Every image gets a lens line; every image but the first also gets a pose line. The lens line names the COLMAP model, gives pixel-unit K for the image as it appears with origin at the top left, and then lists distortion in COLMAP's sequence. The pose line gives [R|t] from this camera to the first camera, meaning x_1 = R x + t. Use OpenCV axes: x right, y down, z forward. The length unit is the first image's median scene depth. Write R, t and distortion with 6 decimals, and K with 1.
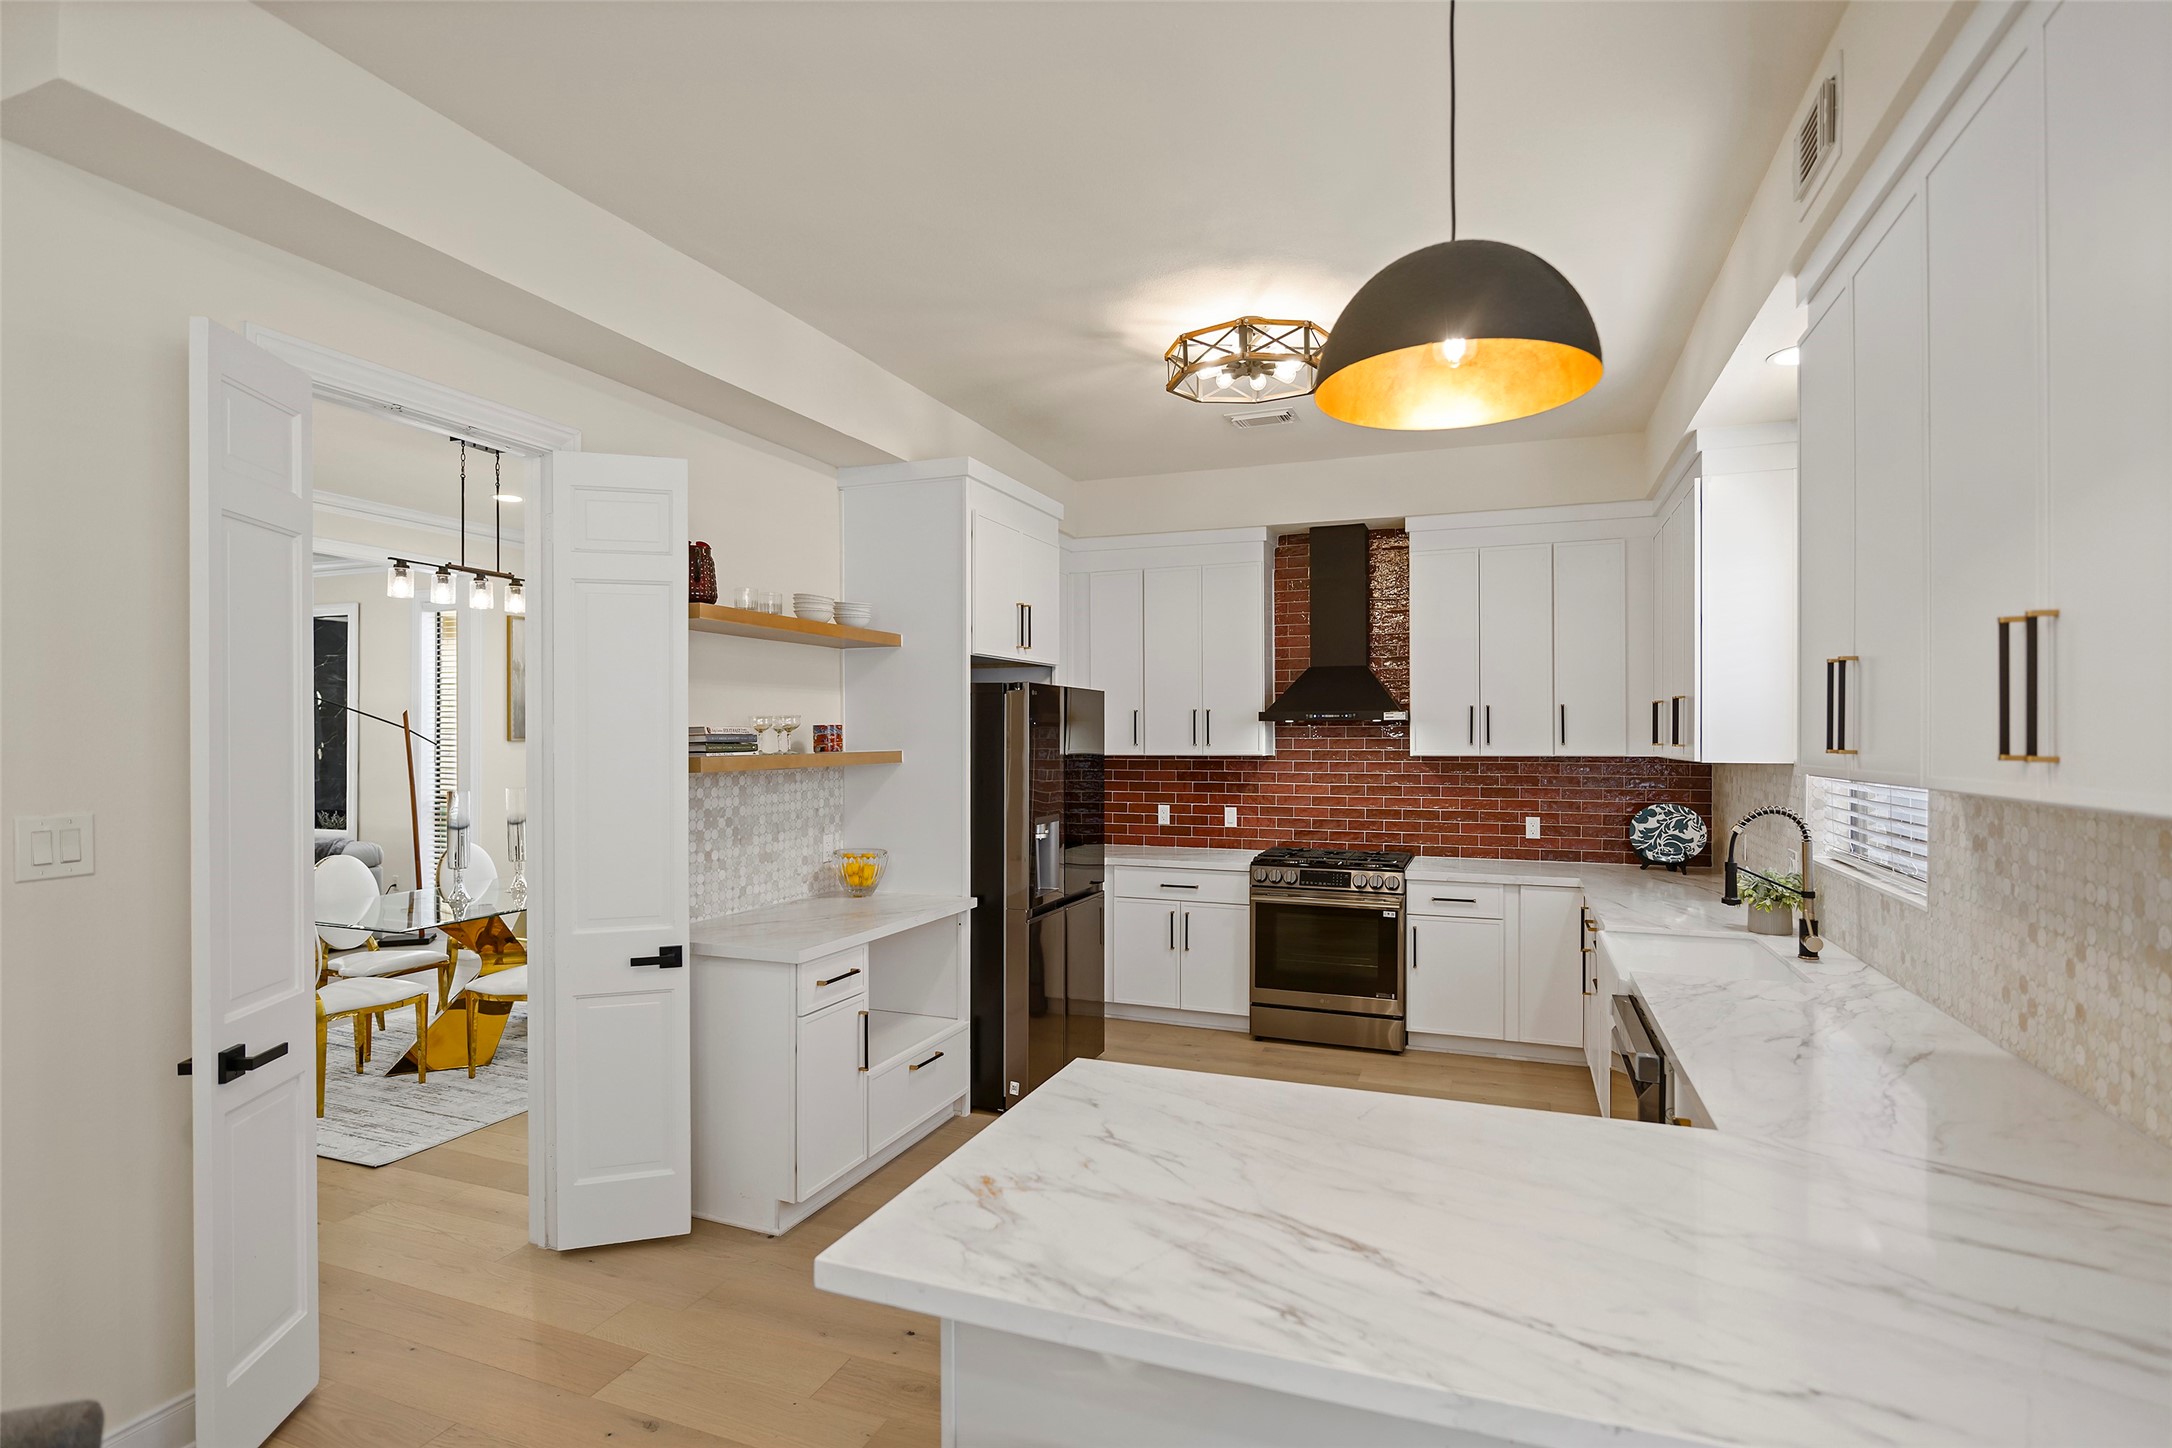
lens RADIAL K [[1006.3, 0, 1098.4], [0, 1006.3, 730.5], [0, 0, 1]] dist [0.001199, 0.000198]
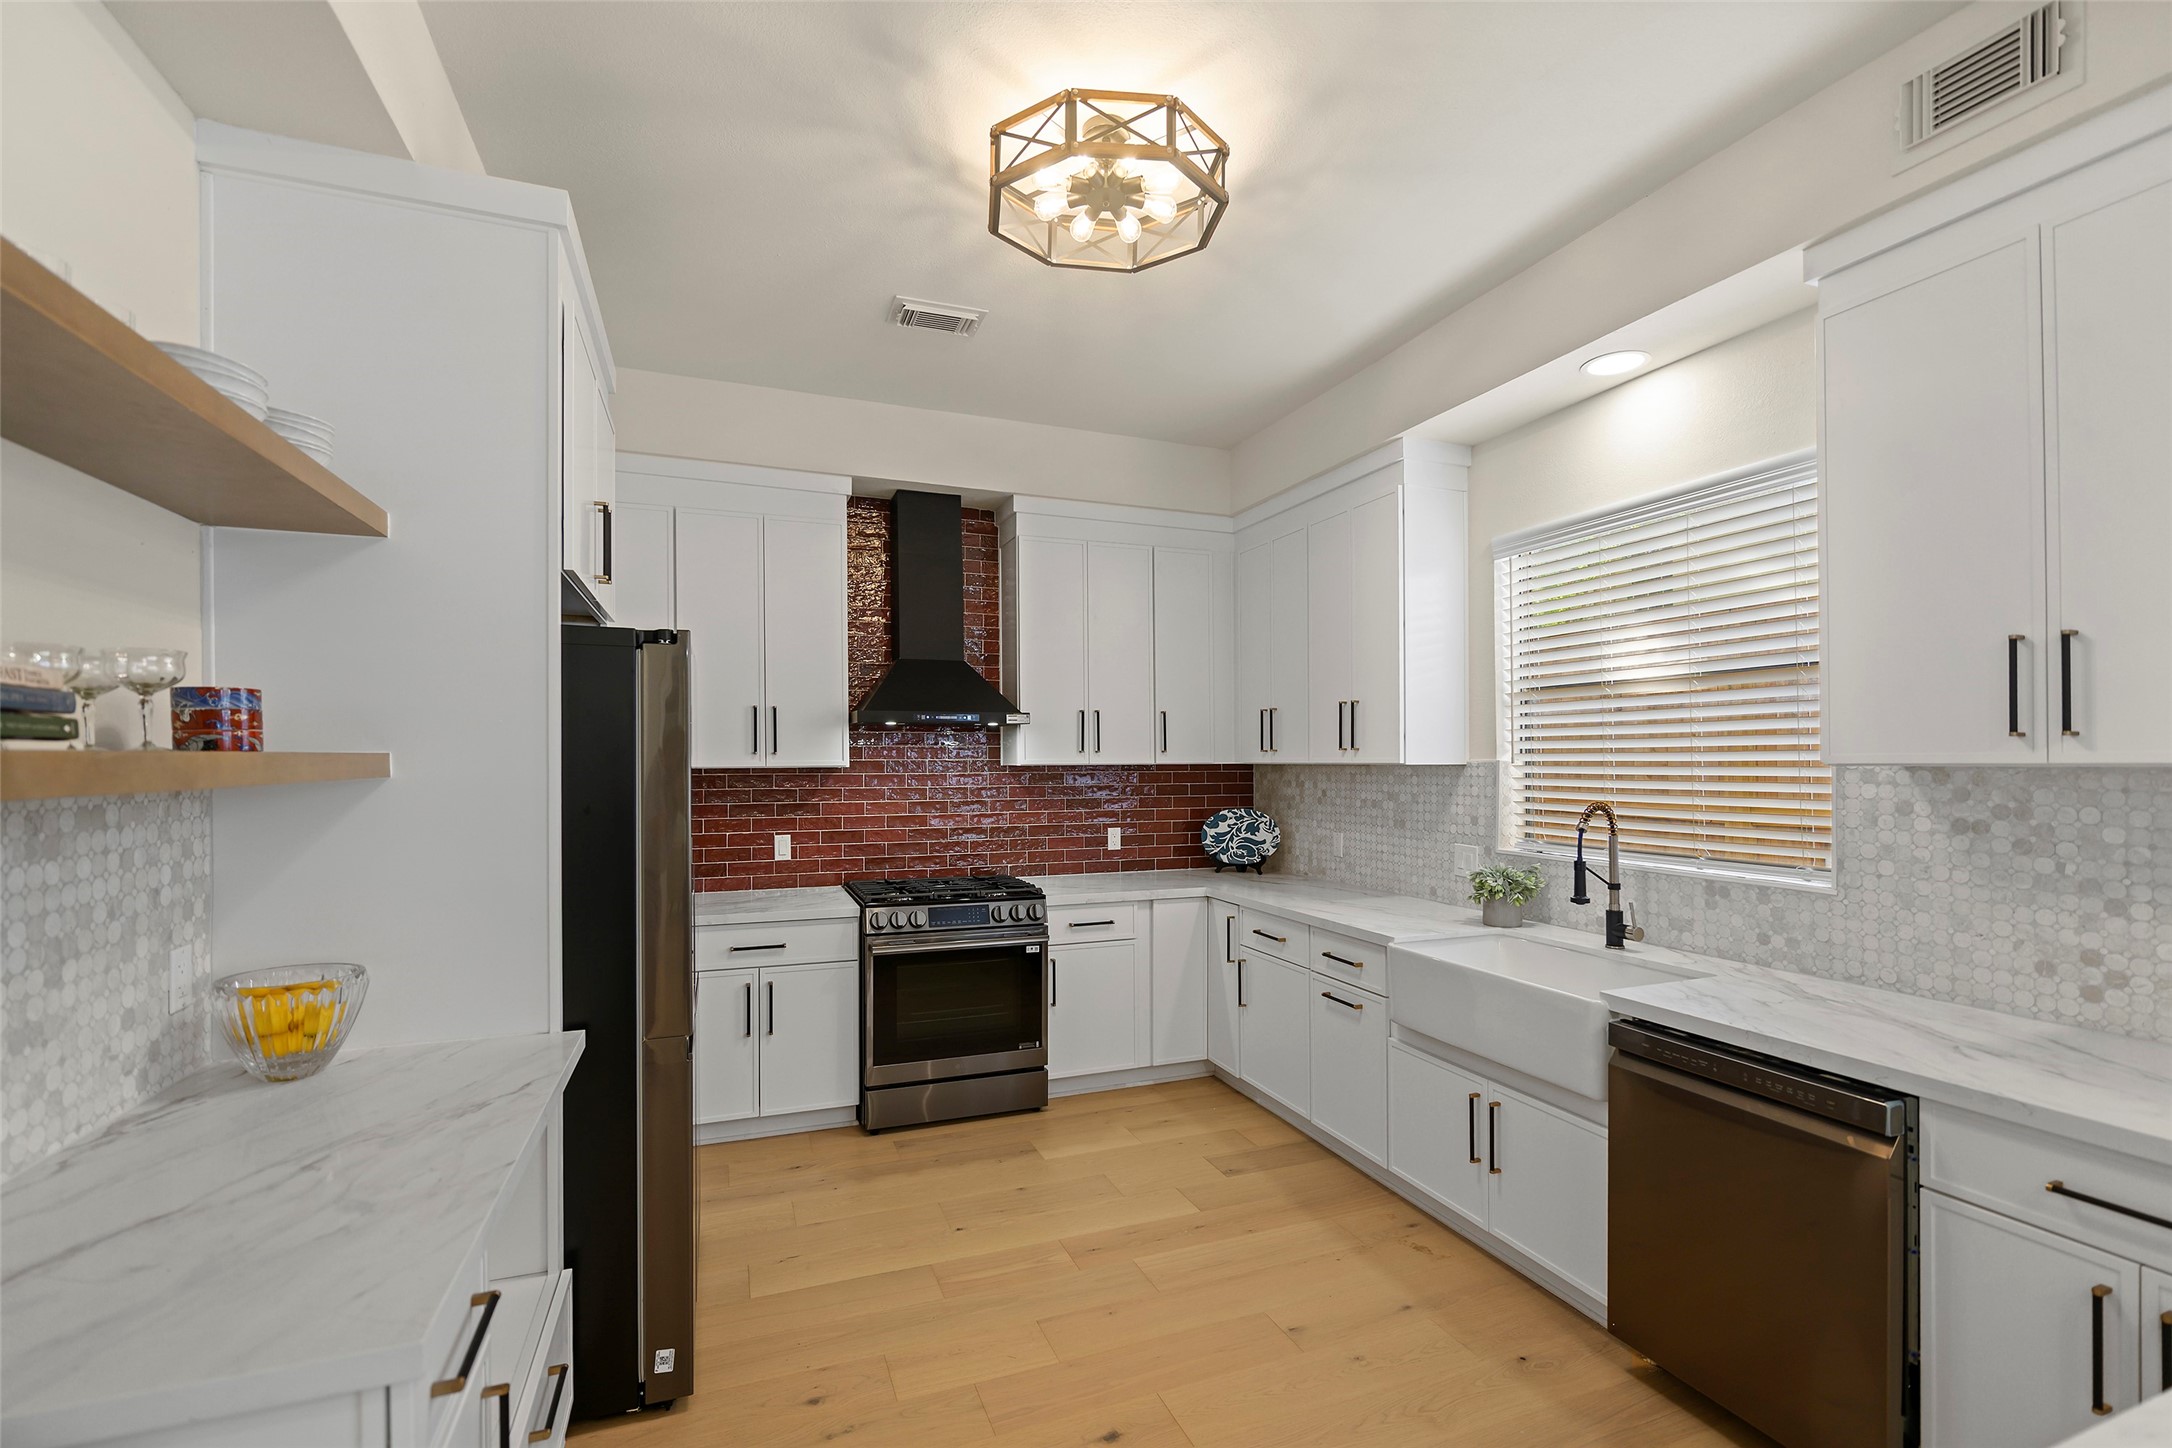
lens RADIAL K [[907.5, 0, 1032.2], [0, 907.5, 755.1], [0, 0, 1]] dist [-0.007907, -0.000658]
pose [[0.755756, 0.003287, 0.654845, -0.220571], [-0.003024, 0.999994, -0.001530, 0.018825], [-0.654846, -0.000824, 0.755762, 0.422388]]
